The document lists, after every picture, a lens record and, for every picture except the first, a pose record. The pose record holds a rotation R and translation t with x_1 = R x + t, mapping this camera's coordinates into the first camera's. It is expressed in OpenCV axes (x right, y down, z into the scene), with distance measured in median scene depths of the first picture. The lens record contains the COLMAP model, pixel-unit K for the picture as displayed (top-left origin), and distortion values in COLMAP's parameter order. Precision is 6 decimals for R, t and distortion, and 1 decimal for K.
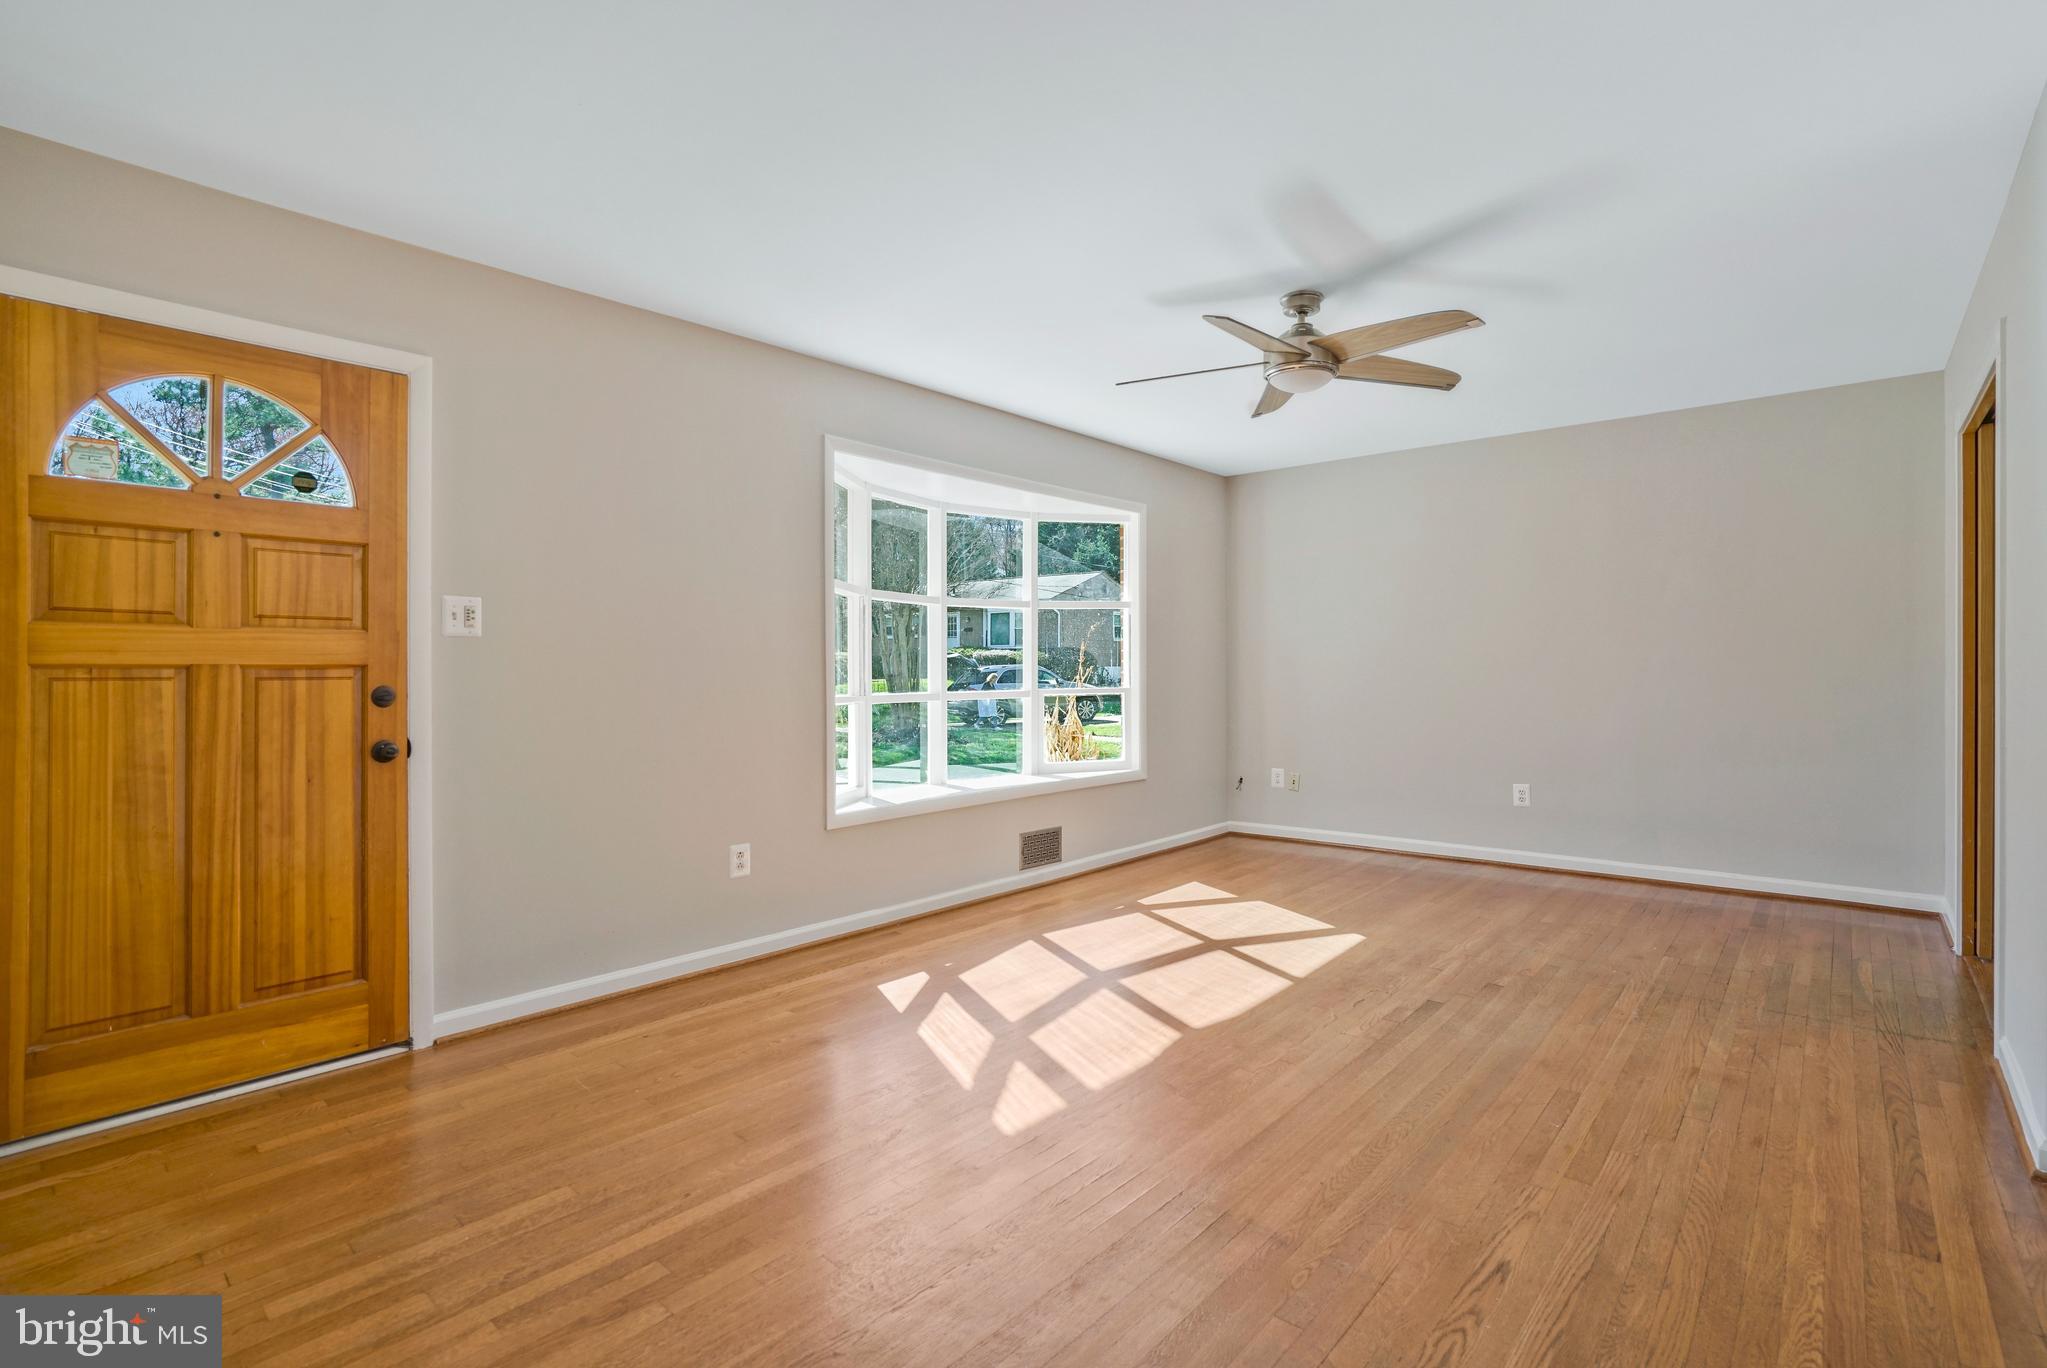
lens RADIAL K [[954.2, 0, 1030.6], [0, 954.2, 670.7], [0, 0, 1]] dist [-0.049638, 0.018136]
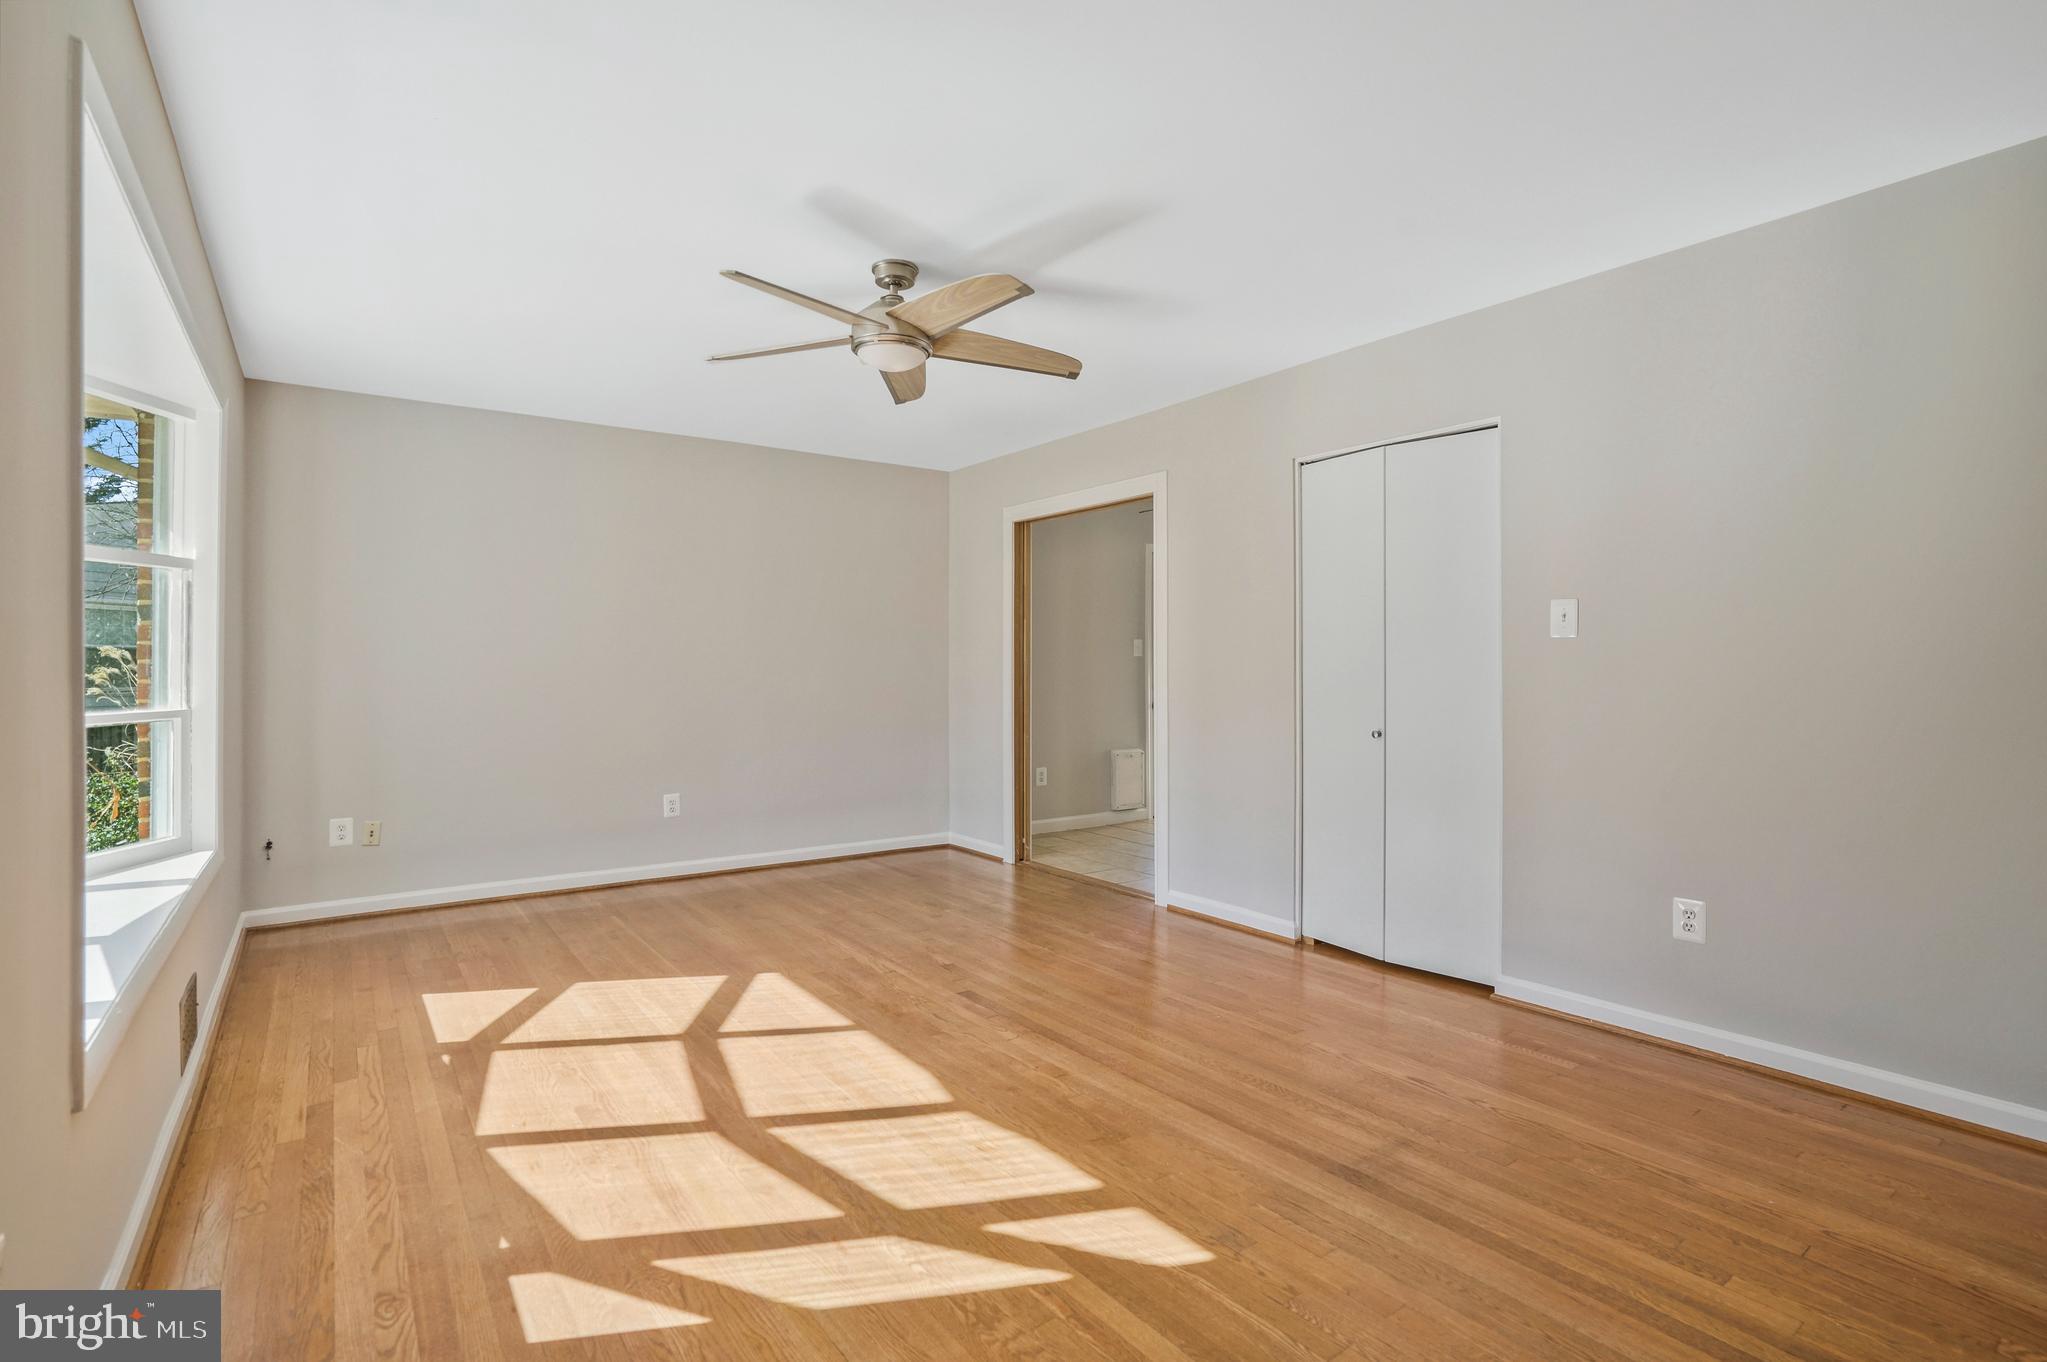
lens RADIAL K [[954.2, 0, 1038.2], [0, 954.2, 668.6], [0, 0, 1]] dist [-0.049638, 0.018136]
pose [[0.214171, 0.010688, 0.976738, -0.602655], [0.002198, 0.999932, -0.011424, 0.003081], [-0.976794, 0.004594, 0.214133, 0.703771]]
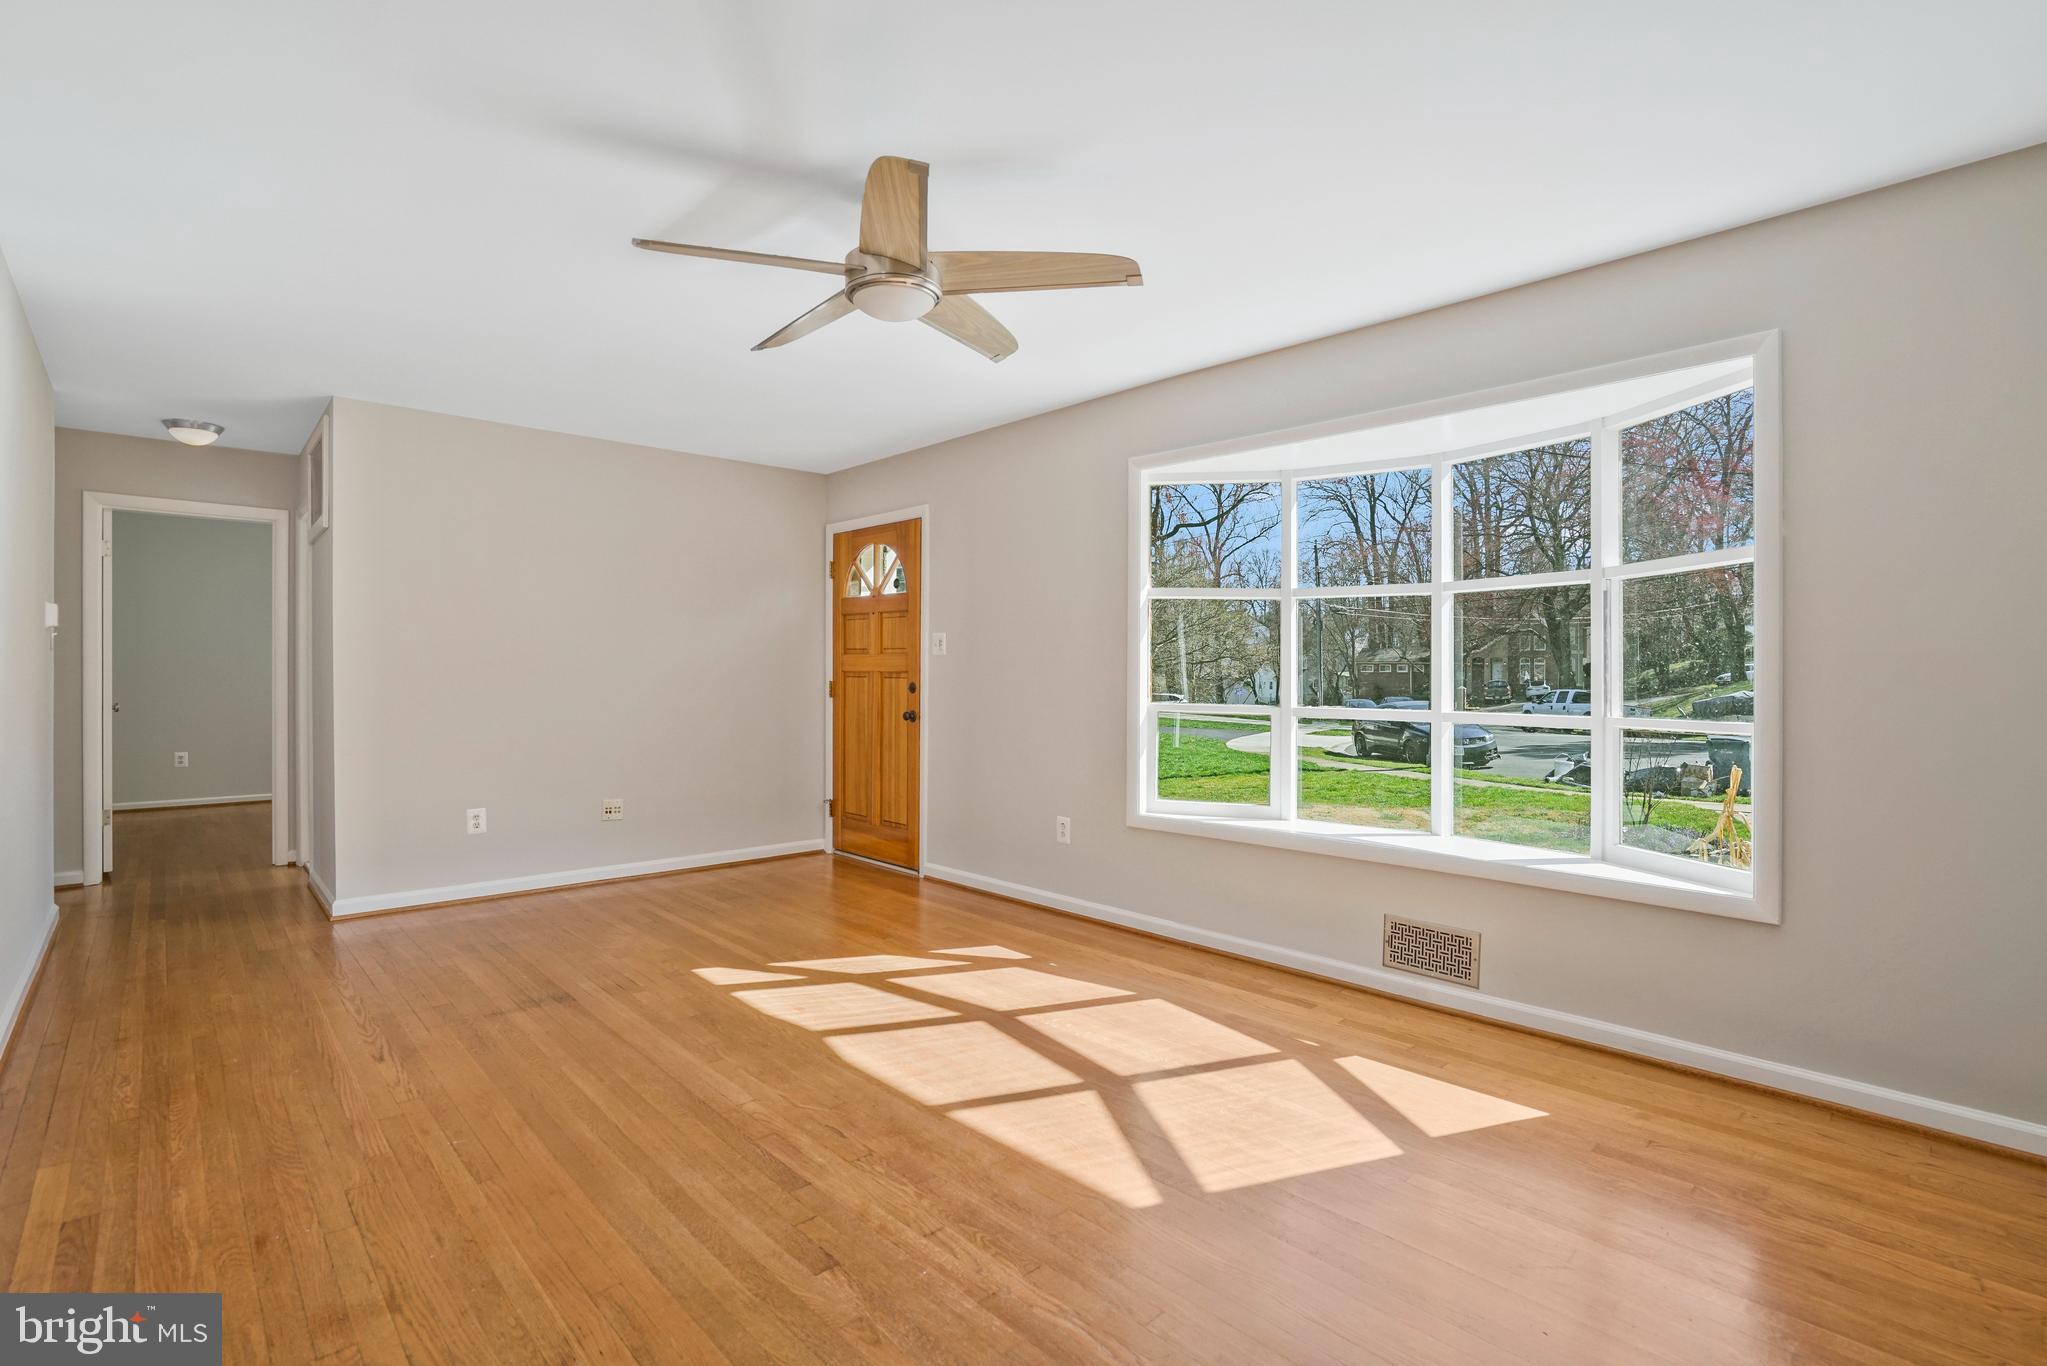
lens RADIAL K [[954.2, 0, 1031.1], [0, 954.2, 671.5], [0, 0, 1]] dist [-0.049638, 0.018136]
pose [[-0.098536, 0.003062, -0.995129, 1.089089], [-0.006265, 0.999974, 0.003697, -0.013189], [0.995114, 0.006599, -0.098514, 1.248022]]
